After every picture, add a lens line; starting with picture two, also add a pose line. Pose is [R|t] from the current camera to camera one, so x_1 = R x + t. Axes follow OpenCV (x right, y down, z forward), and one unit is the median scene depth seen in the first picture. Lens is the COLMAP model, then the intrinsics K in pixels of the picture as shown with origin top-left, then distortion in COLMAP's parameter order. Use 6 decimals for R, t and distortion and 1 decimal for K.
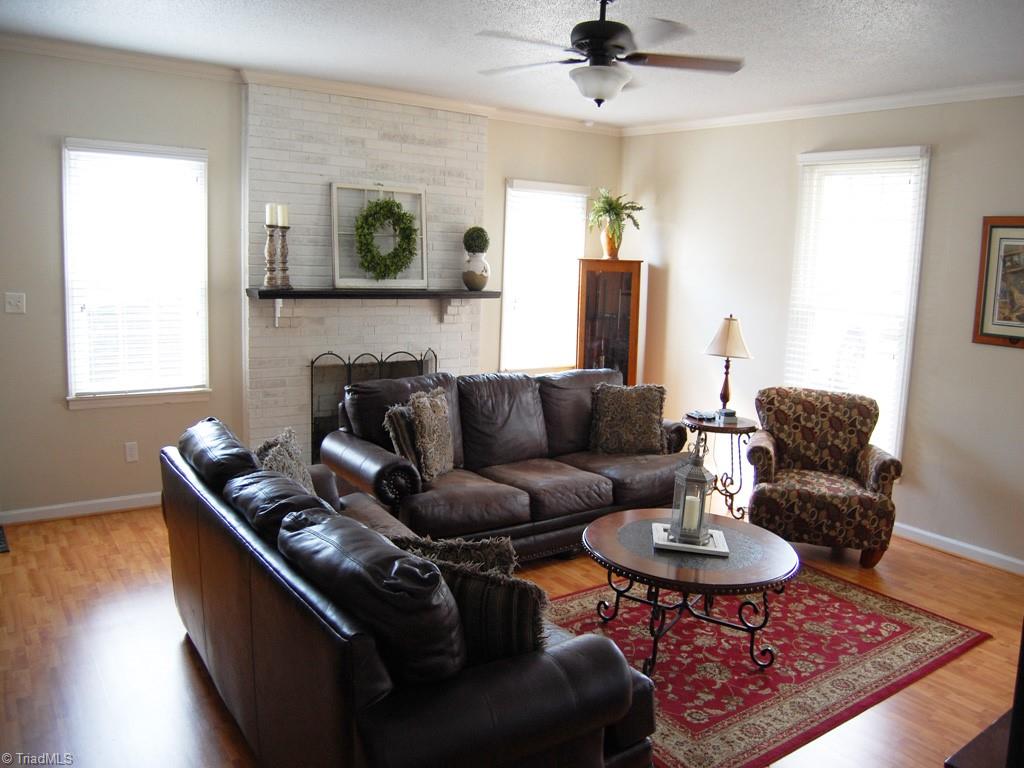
lens RADIAL K [[808.9, 0, 512.0], [0, 808.9, 384.0], [0, 0, 1]] dist [-0.105593, -0.001289]
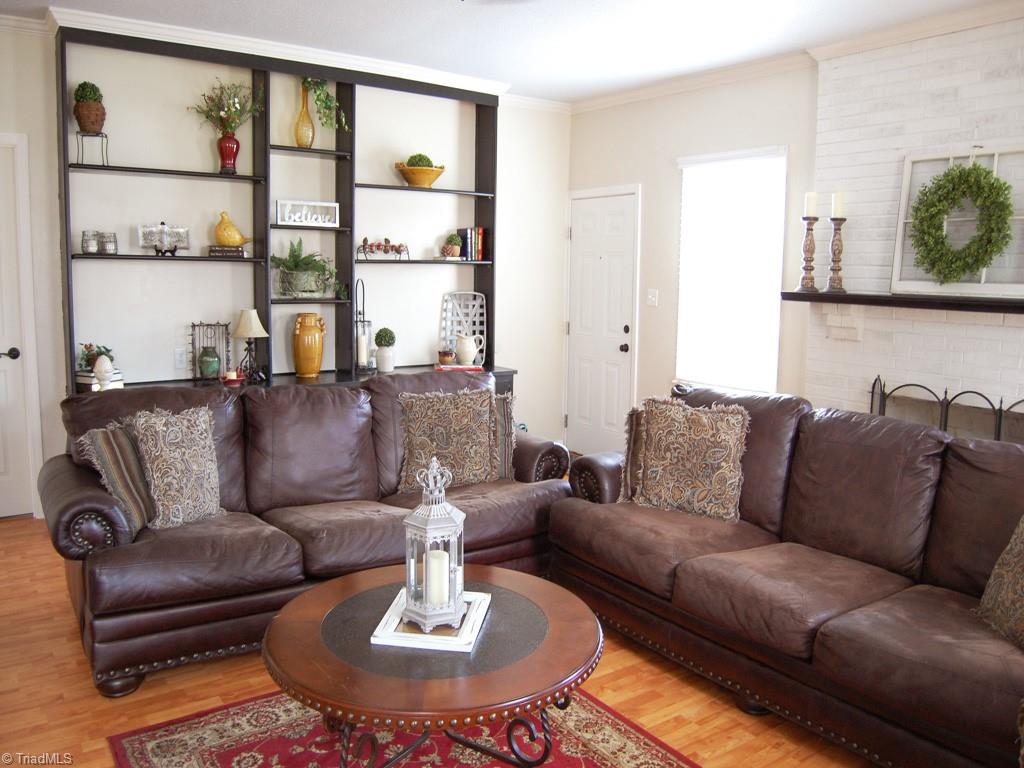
lens RADIAL K [[805.9, 0, 512.0], [0, 805.9, 384.0], [0, 0, 1]] dist [-0.069879, 0.002407]
pose [[-0.005290, 0.096413, -0.995327, 0.553041], [-0.173921, 0.980083, 0.095861, -0.044732], [0.984745, 0.173615, 0.011584, 0.660696]]
